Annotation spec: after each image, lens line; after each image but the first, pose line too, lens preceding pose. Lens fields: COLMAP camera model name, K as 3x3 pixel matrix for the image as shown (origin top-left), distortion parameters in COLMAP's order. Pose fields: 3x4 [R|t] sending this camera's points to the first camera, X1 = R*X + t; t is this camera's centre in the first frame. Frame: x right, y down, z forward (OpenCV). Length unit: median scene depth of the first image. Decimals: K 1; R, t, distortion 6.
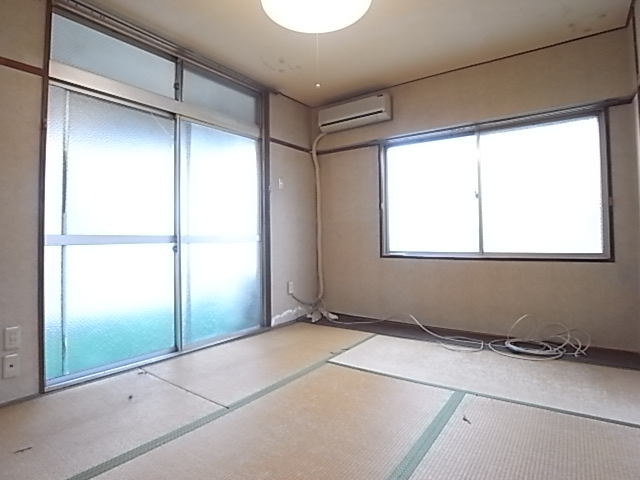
lens RADIAL K [[357.8, 0, 318.0], [0, 357.8, 238.4], [0, 0, 1]] dist [-0.055023, 0.001822]
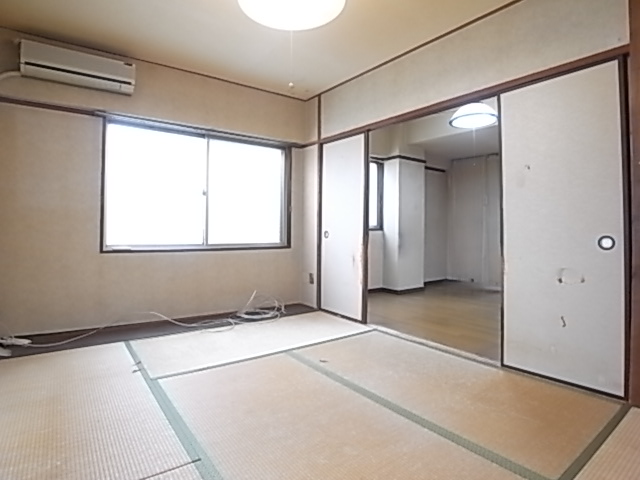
lens RADIAL K [[357.8, 0, 314.6], [0, 357.8, 235.0], [0, 0, 1]] dist [-0.055023, 0.001822]
pose [[0.312086, -0.000587, 0.950054, -0.507393], [-0.013100, 0.999902, 0.004921, 0.000940], [-0.949963, -0.013981, 0.312048, 0.316601]]
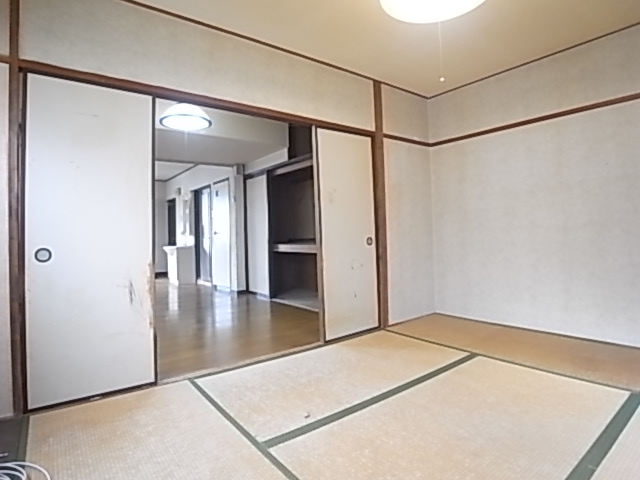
lens RADIAL K [[357.8, 0, 318.0], [0, 357.8, 235.0], [0, 0, 1]] dist [-0.055023, 0.001822]
pose [[-0.955743, 0.041173, 0.291308, 0.033868], [0.040492, 0.999145, -0.008369, -0.005131], [-0.291403, 0.003797, -0.956593, 1.062924]]
